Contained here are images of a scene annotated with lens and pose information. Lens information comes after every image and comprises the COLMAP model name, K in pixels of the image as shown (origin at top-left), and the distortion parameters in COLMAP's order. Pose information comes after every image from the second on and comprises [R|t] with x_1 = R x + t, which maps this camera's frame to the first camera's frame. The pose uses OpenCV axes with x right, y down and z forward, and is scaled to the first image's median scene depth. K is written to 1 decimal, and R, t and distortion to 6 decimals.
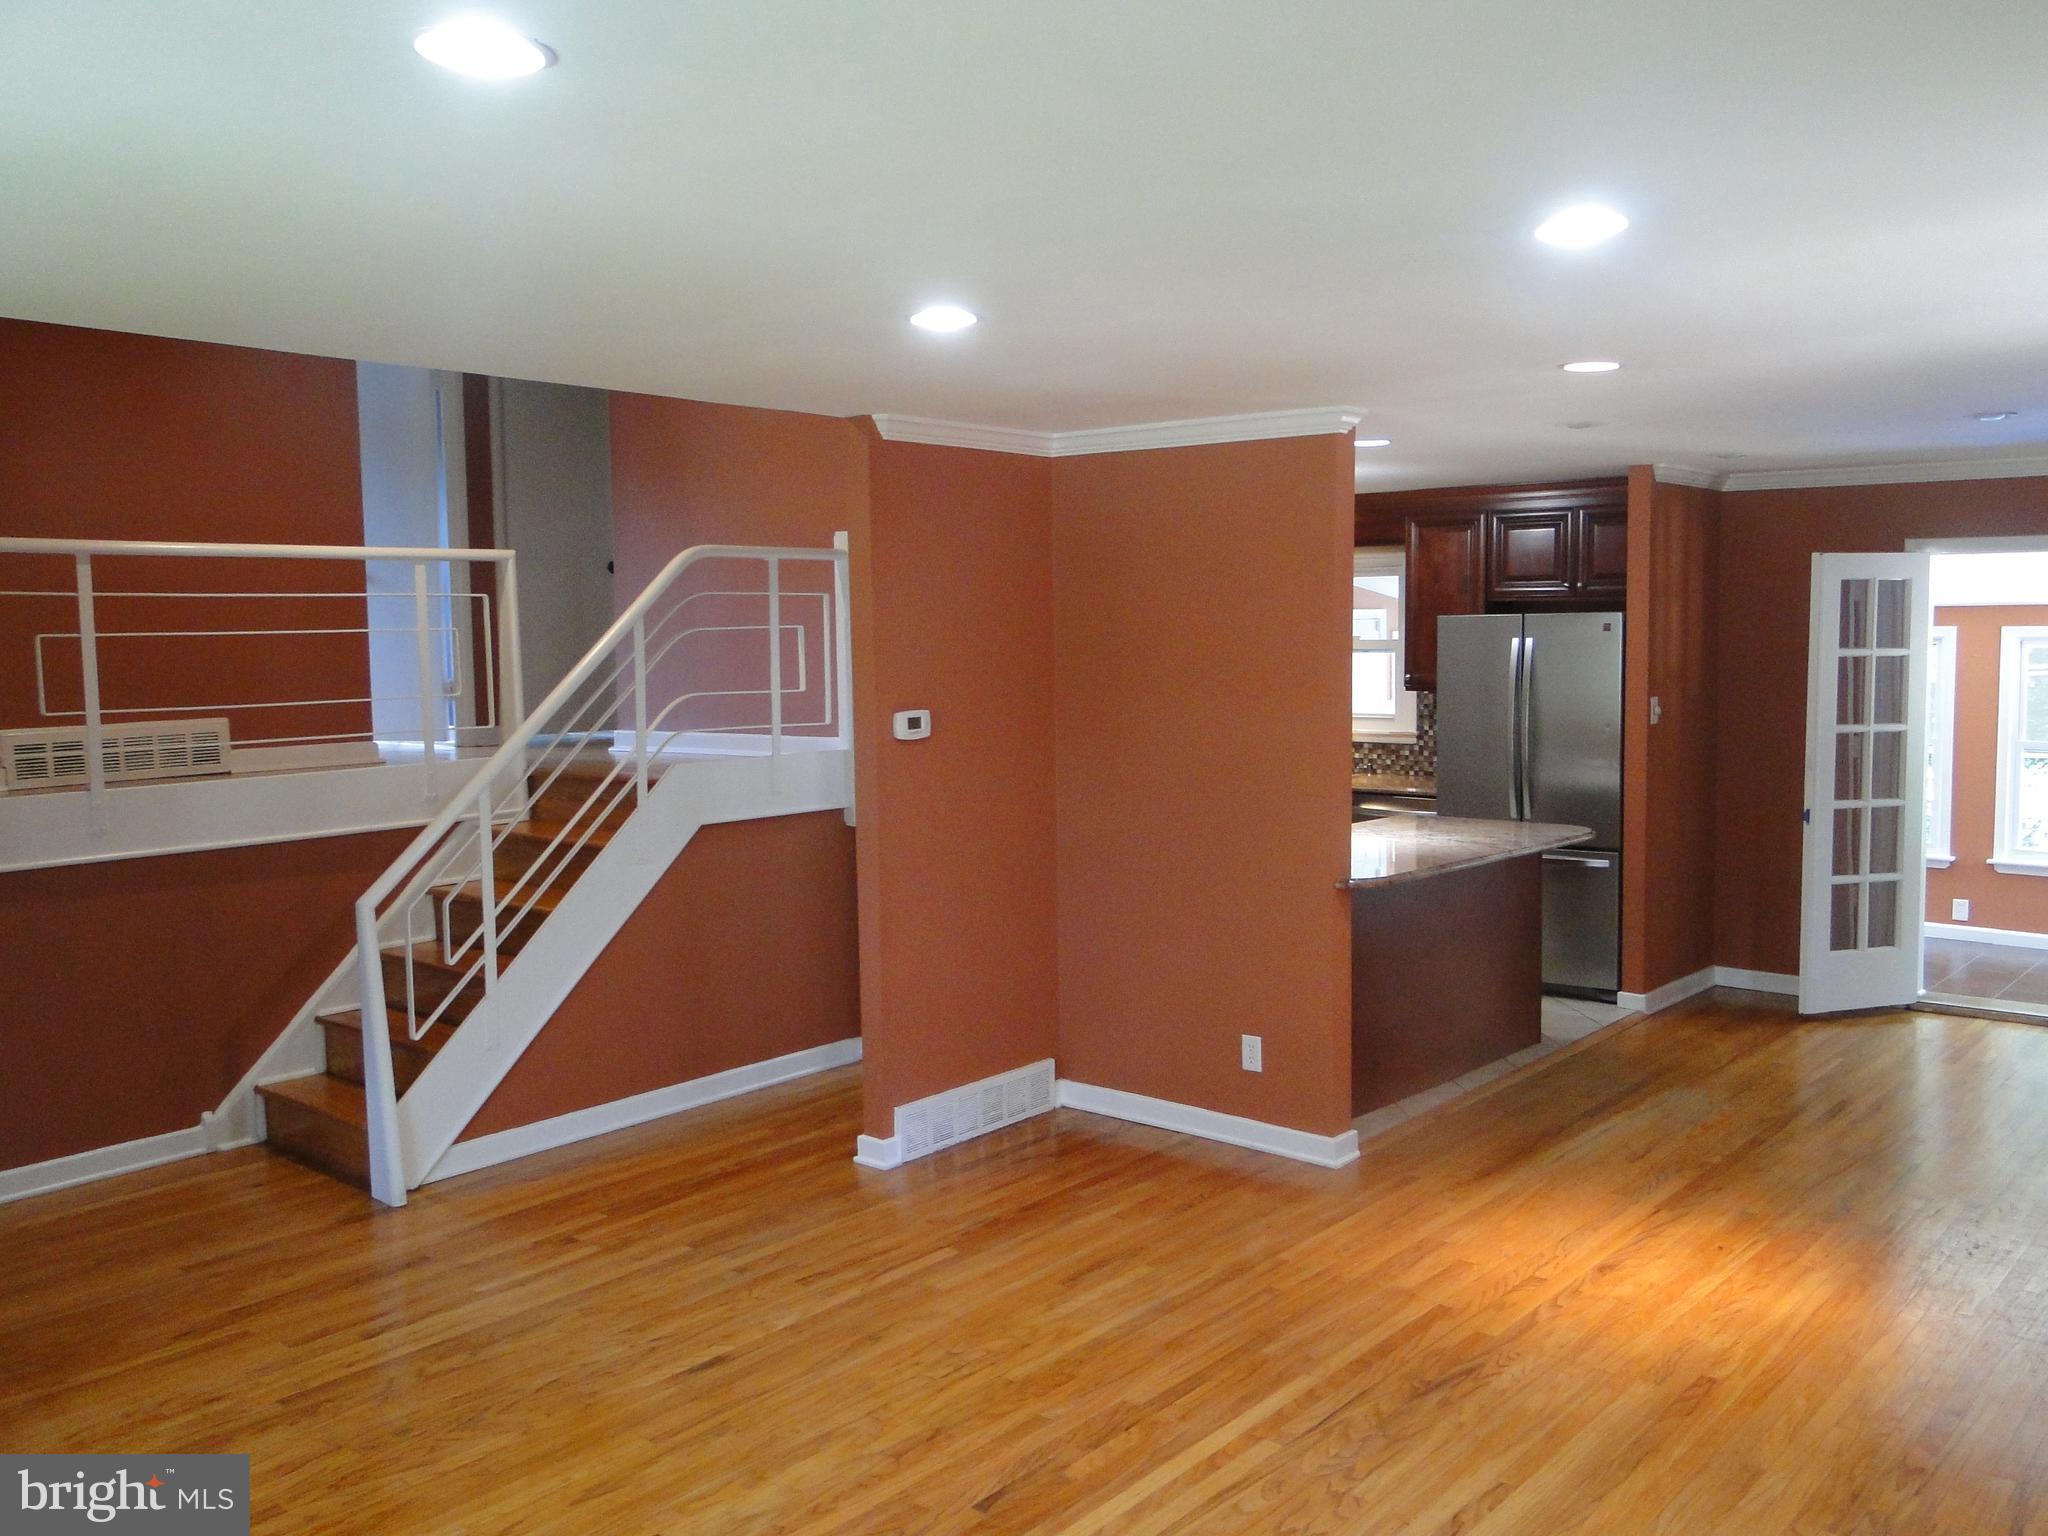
lens RADIAL K [[1695.0, 0, 1041.0], [0, 1695.0, 757.4], [0, 0, 1]] dist [0.012871, -0.012541]
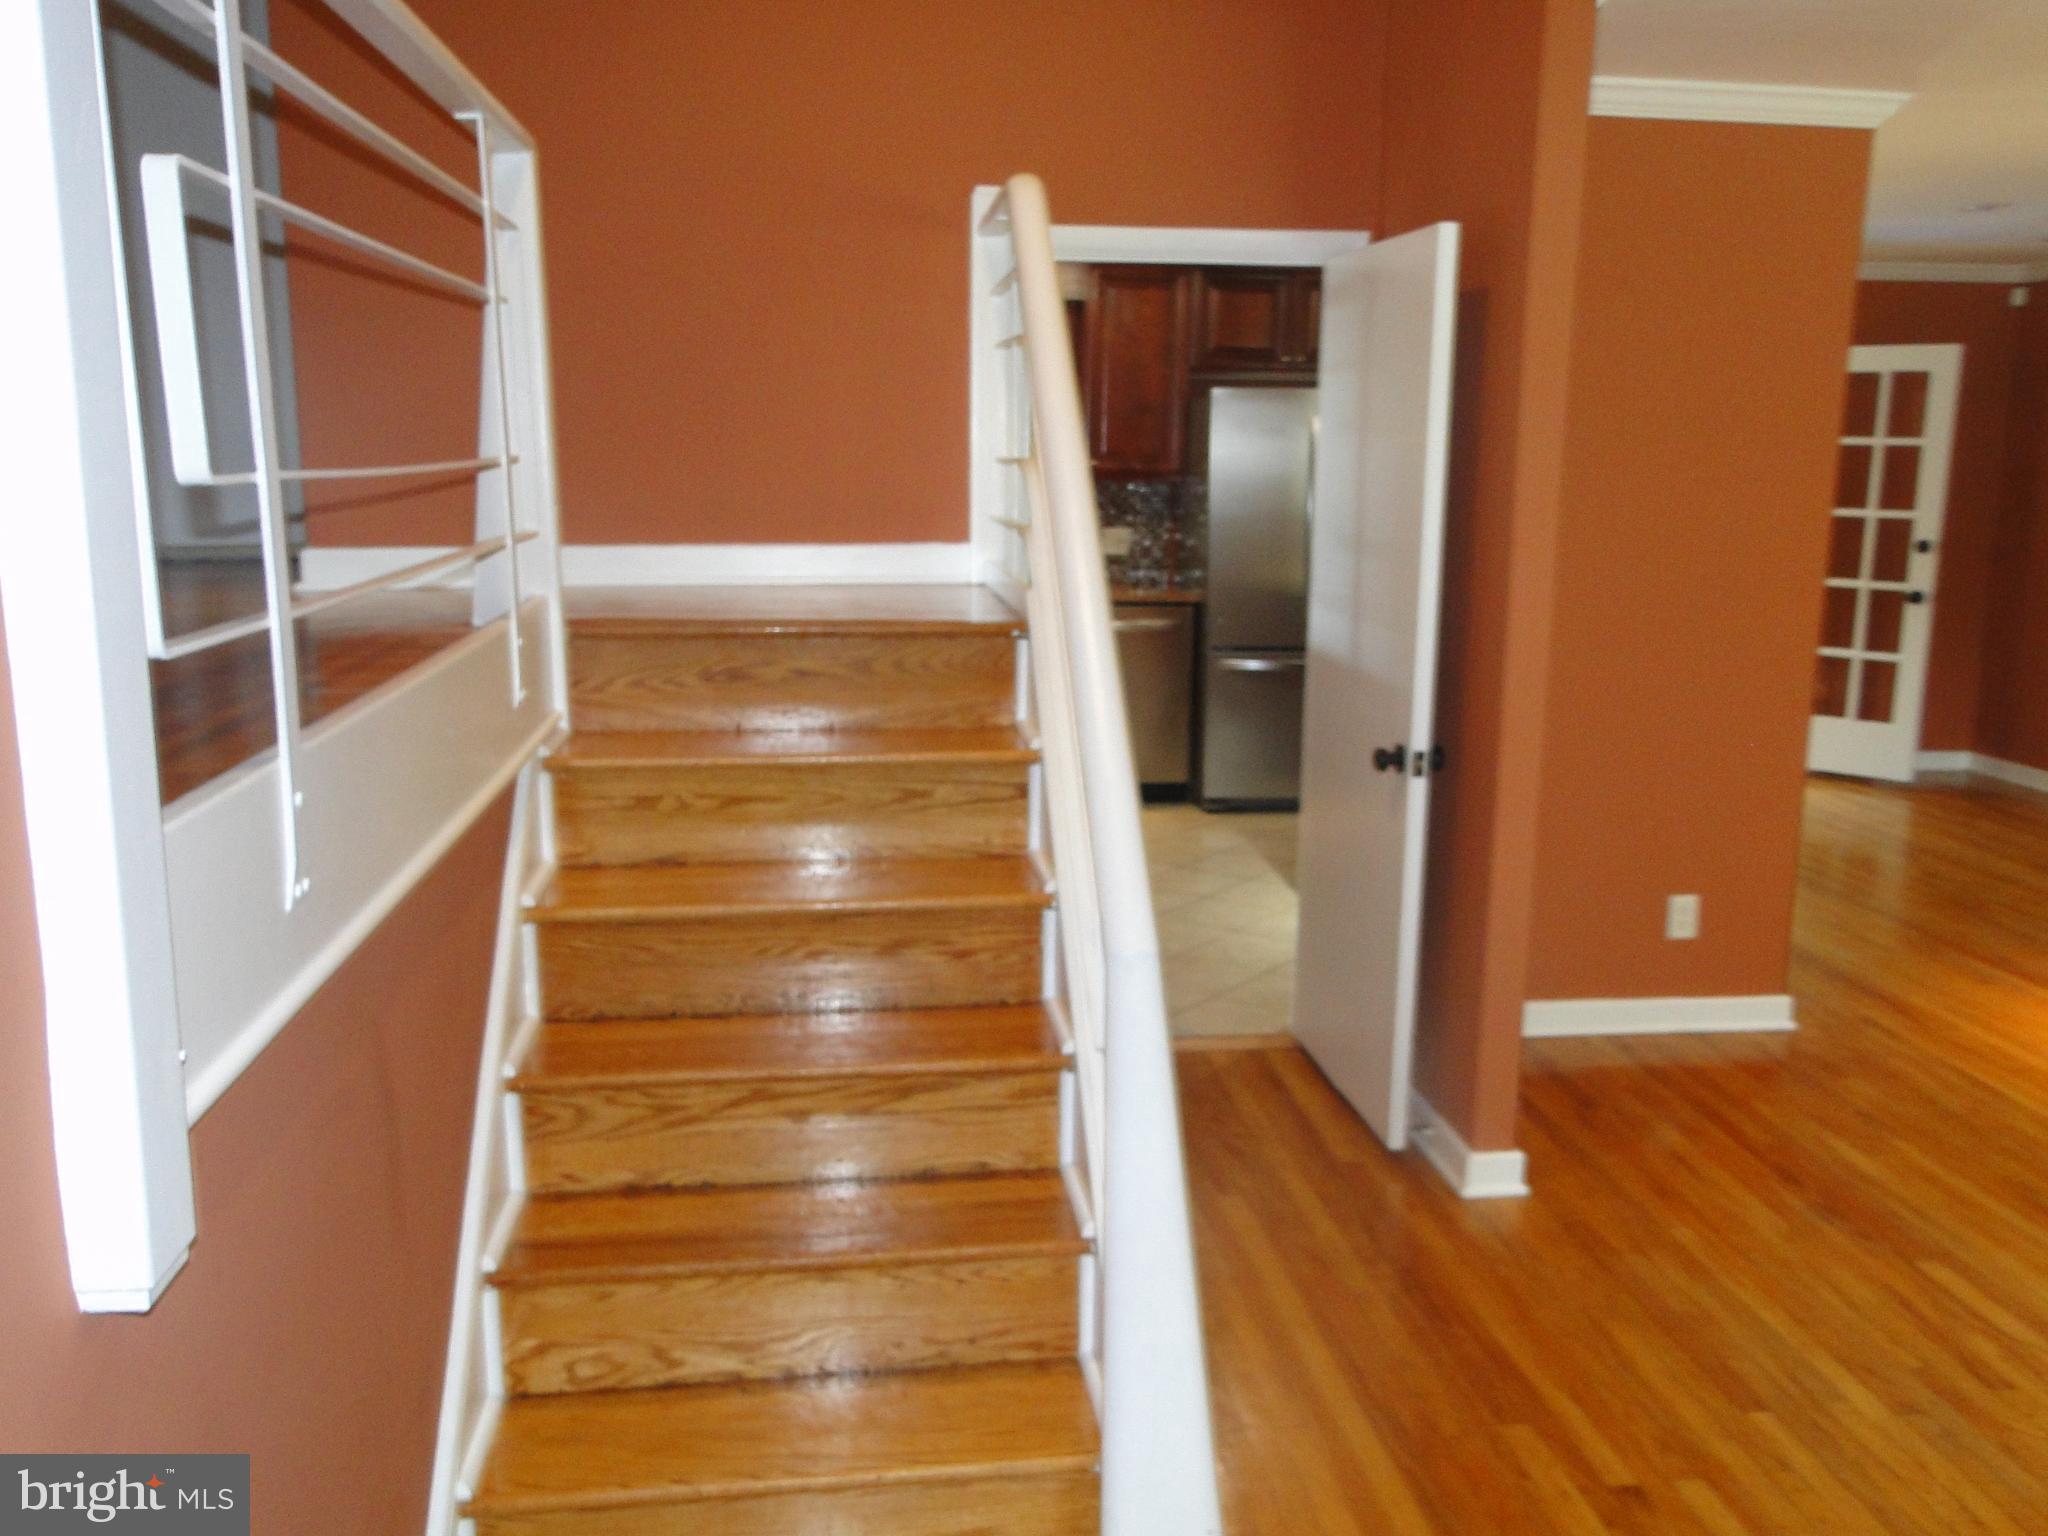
lens RADIAL K [[1695.0, 0, 1021.4], [0, 1695.0, 767.2], [0, 0, 1]] dist [0.012871, -0.012541]
pose [[0.678811, -0.125829, 0.723452, -0.799539], [0.046770, 0.990617, 0.128412, -0.016993], [-0.732822, -0.053332, 0.678327, 0.831799]]
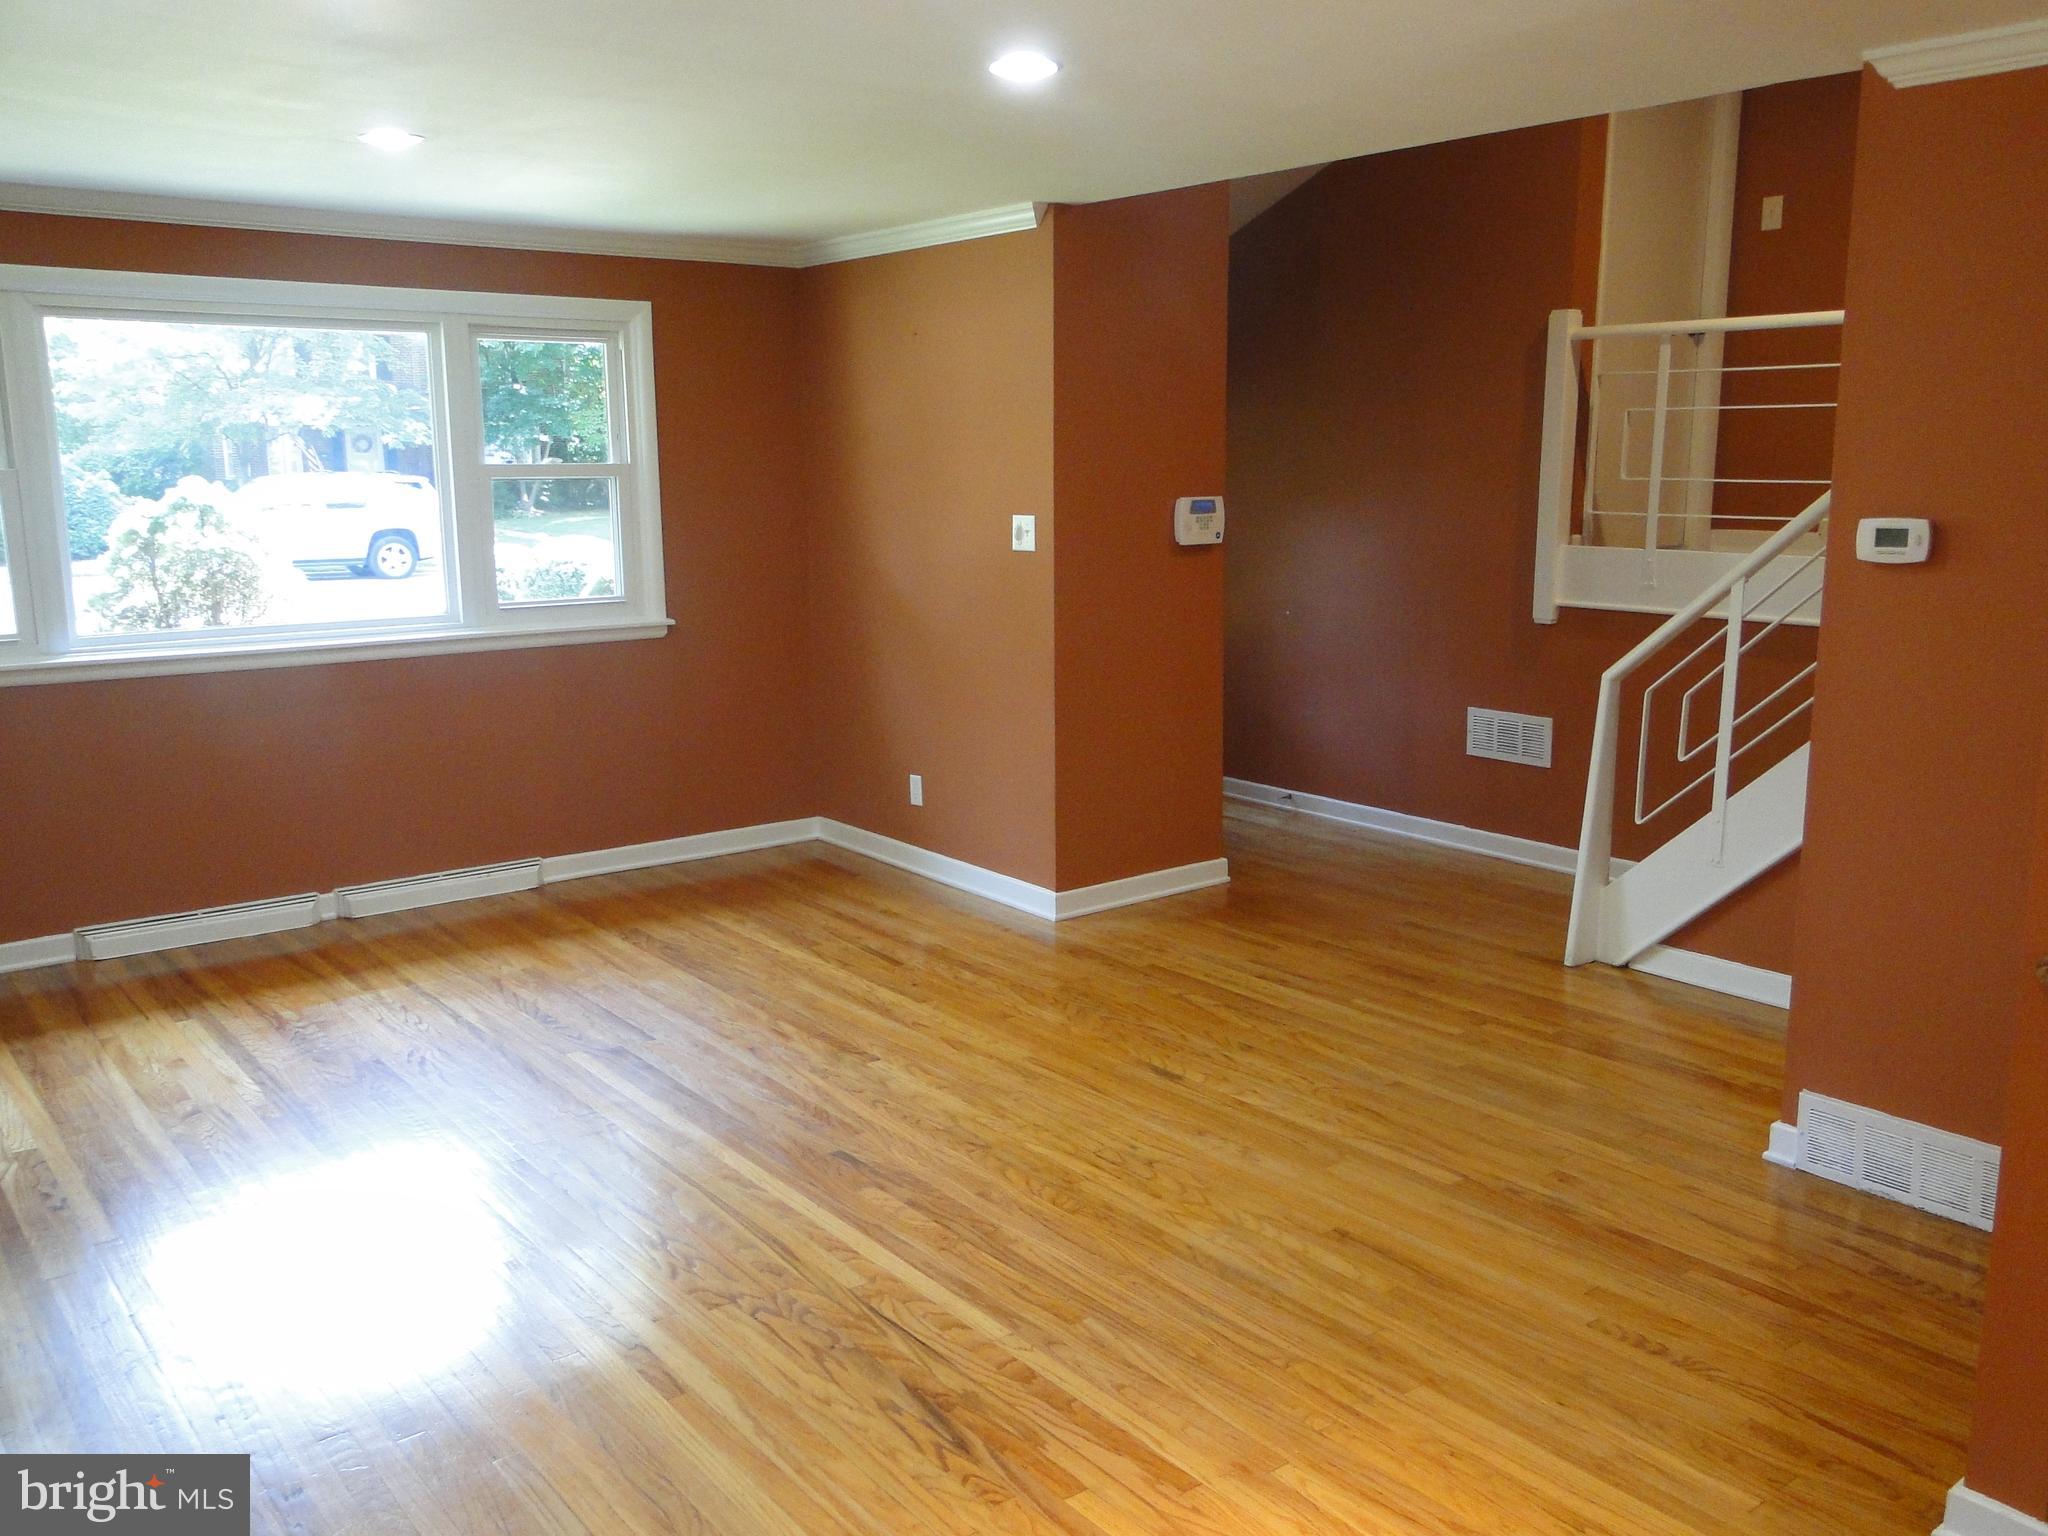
lens RADIAL K [[1695.0, 0, 1044.6], [0, 1695.0, 779.5], [0, 0, 1]] dist [0.012871, -0.012541]
pose [[-0.187589, 0.202274, -0.961195, 0.736030], [-0.072666, 0.973027, 0.218945, -0.057306], [0.979556, 0.110918, -0.167831, 0.947234]]
